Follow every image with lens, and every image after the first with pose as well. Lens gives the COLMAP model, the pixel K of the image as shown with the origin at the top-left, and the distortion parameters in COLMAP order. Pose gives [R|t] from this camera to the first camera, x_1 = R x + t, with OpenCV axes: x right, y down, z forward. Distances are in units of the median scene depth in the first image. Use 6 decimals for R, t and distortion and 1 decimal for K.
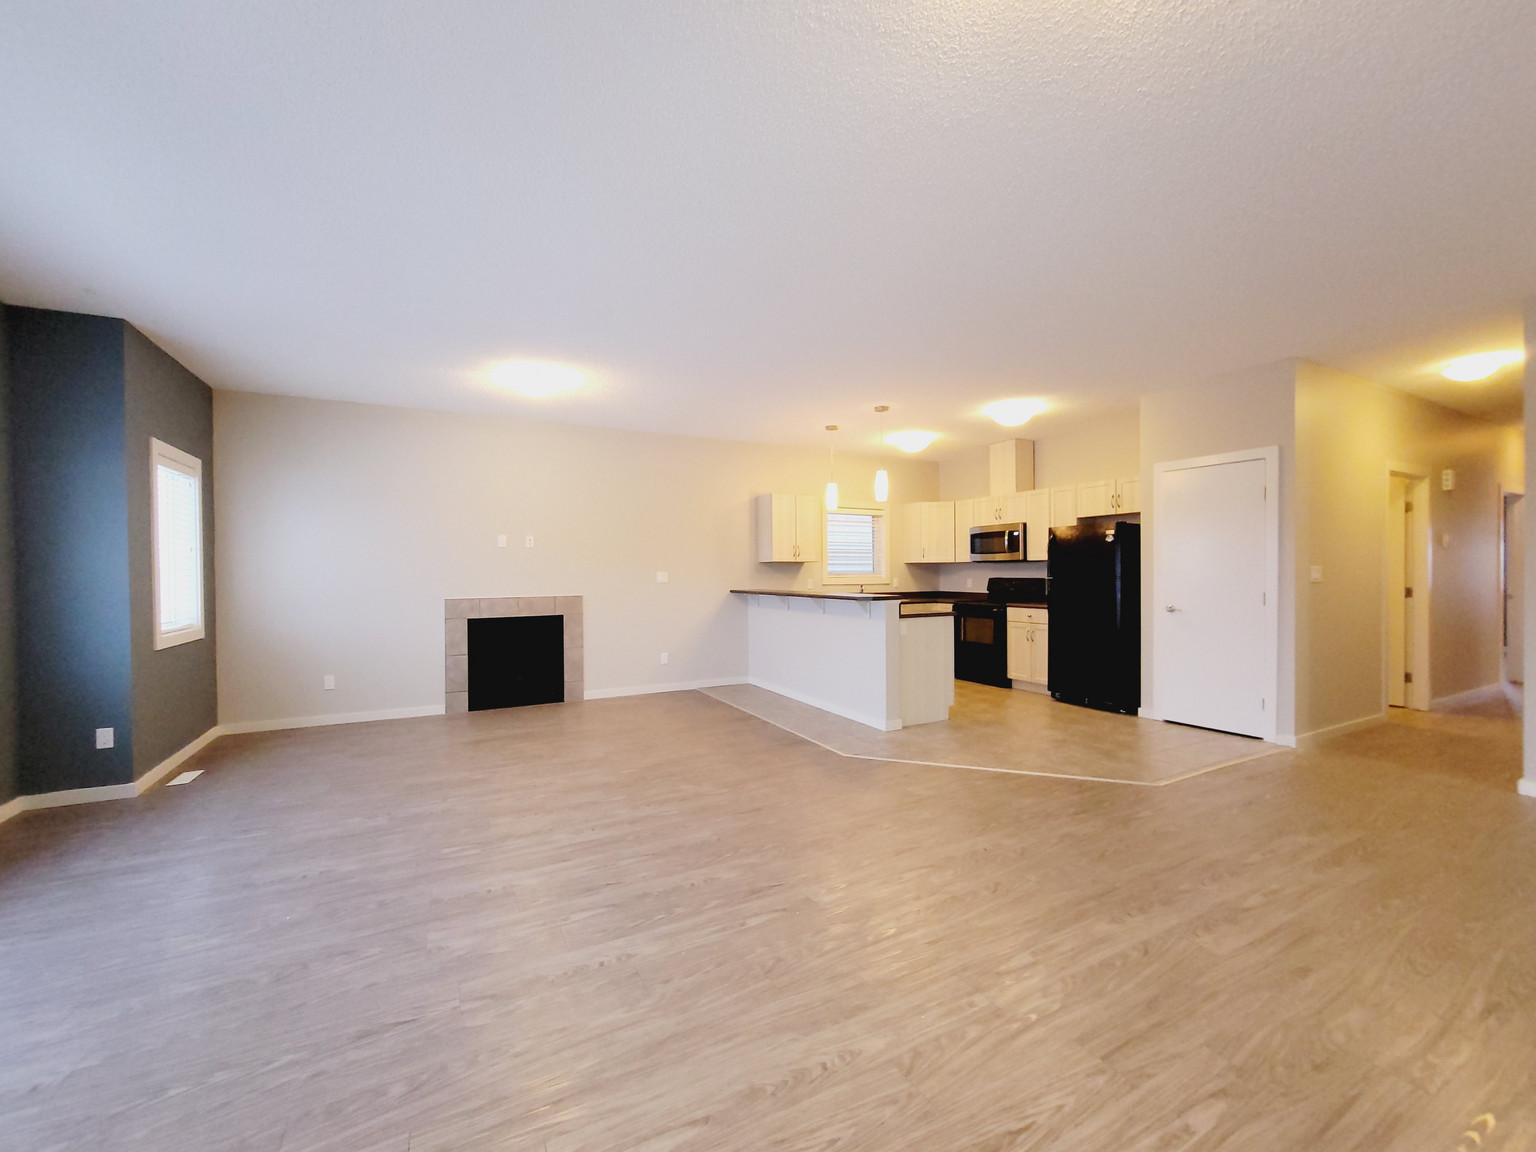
lens RADIAL K [[632.0, 0, 769.6], [0, 632.0, 586.0], [0, 0, 1]] dist [-0.004993, 0.001840]
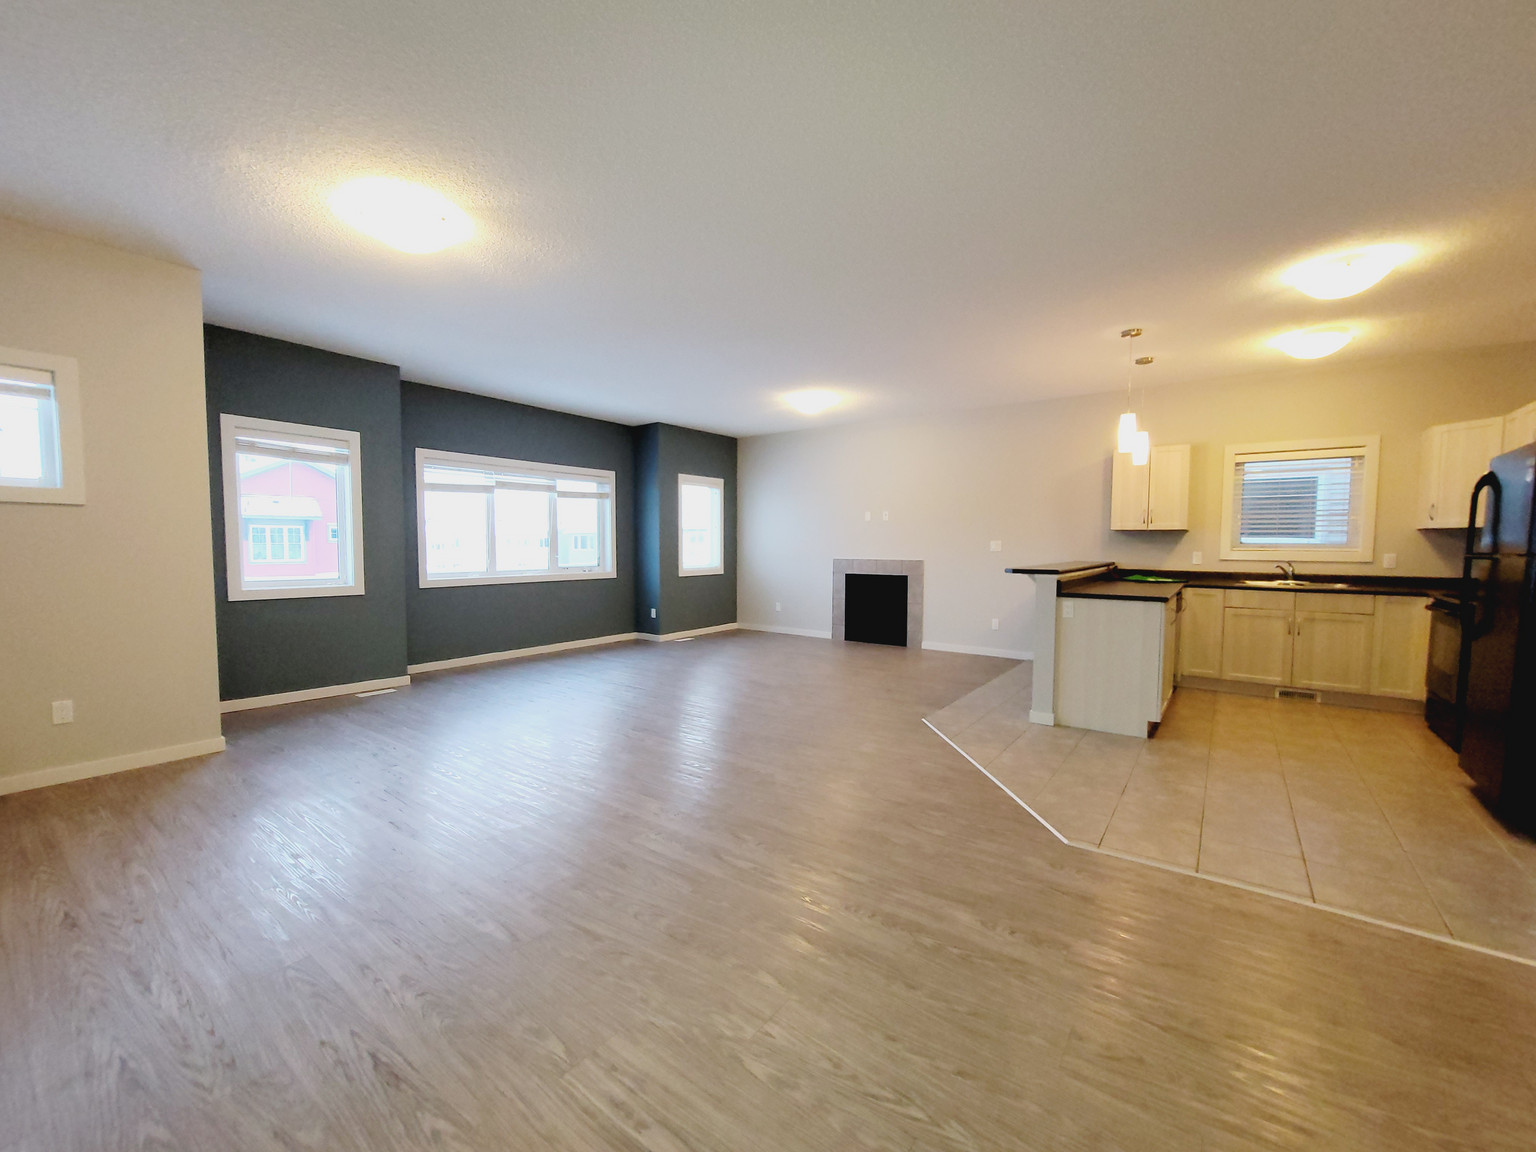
lens RADIAL K [[632.0, 0, 771.9], [0, 632.0, 578.1], [0, 0, 1]] dist [-0.004993, 0.001840]
pose [[0.434557, 0.058302, -0.898755, 0.893101], [-0.027721, 0.998296, 0.051356, -0.006469], [0.900218, 0.002598, 0.435433, 0.320517]]
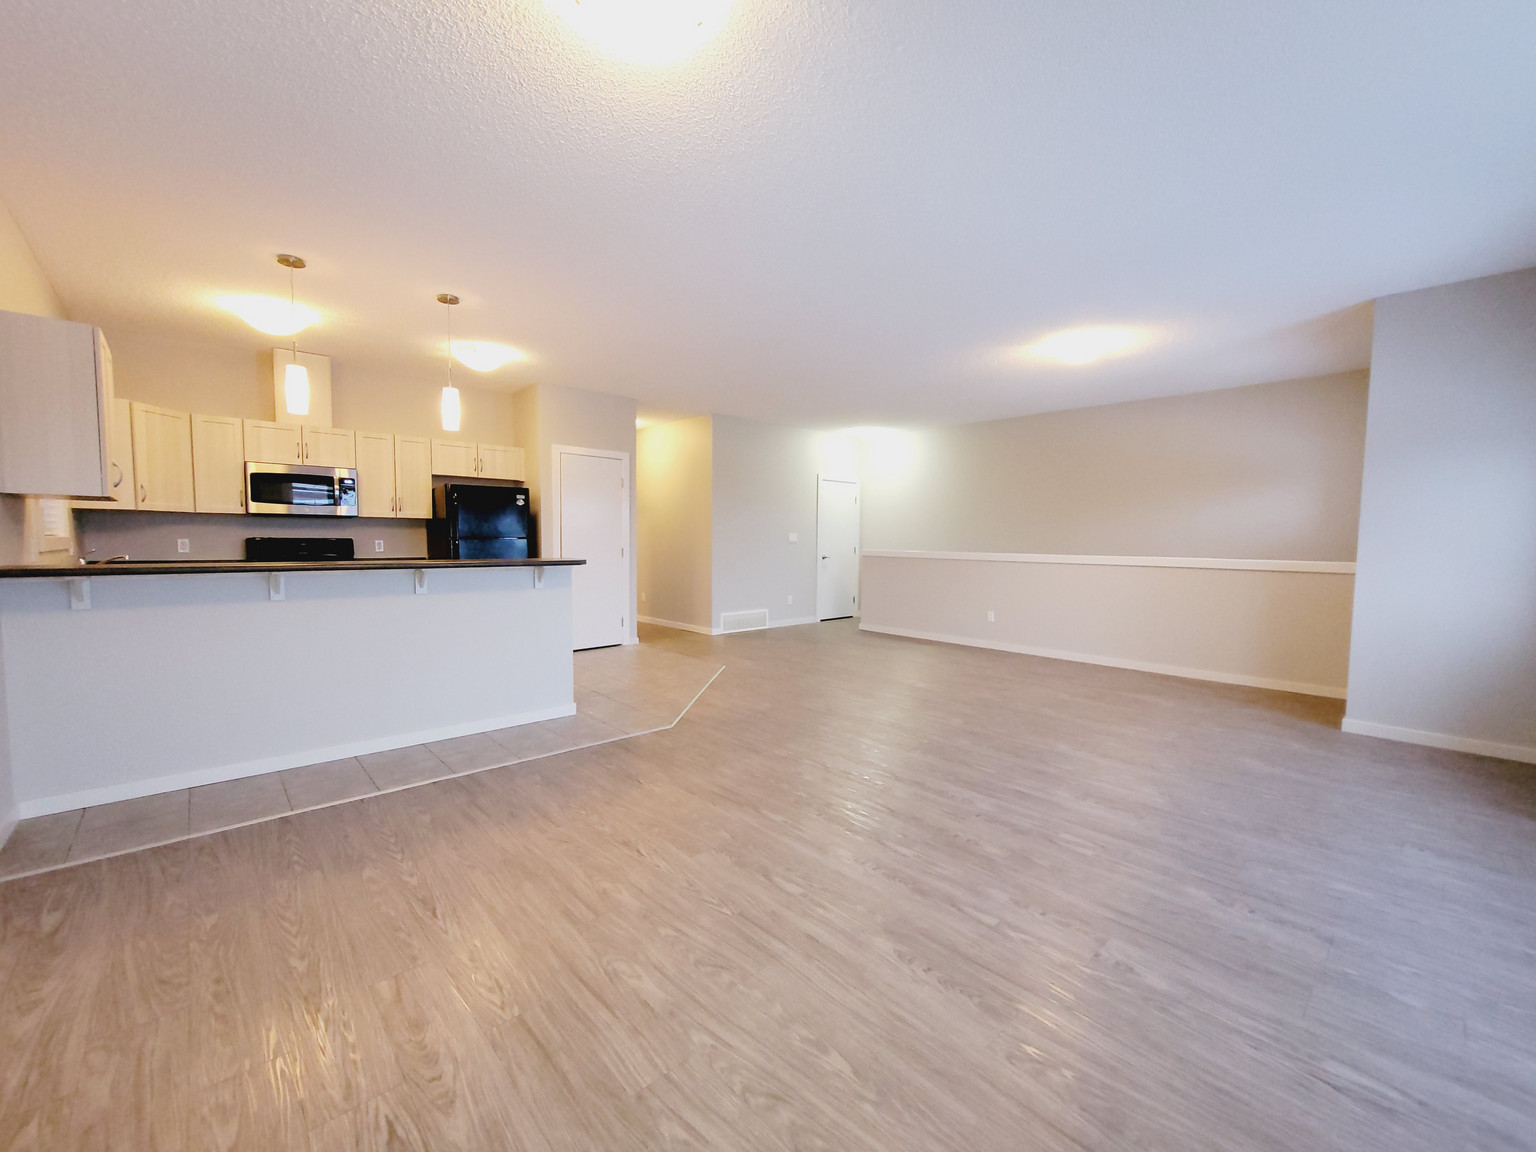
lens RADIAL K [[632.0, 0, 763.4], [0, 632.0, 579.6], [0, 0, 1]] dist [-0.004993, 0.001840]
pose [[-0.258887, -0.059800, 0.964055, -0.783806], [0.009333, 0.997880, 0.064405, -0.010404], [-0.965863, 0.025671, -0.257780, 1.063530]]
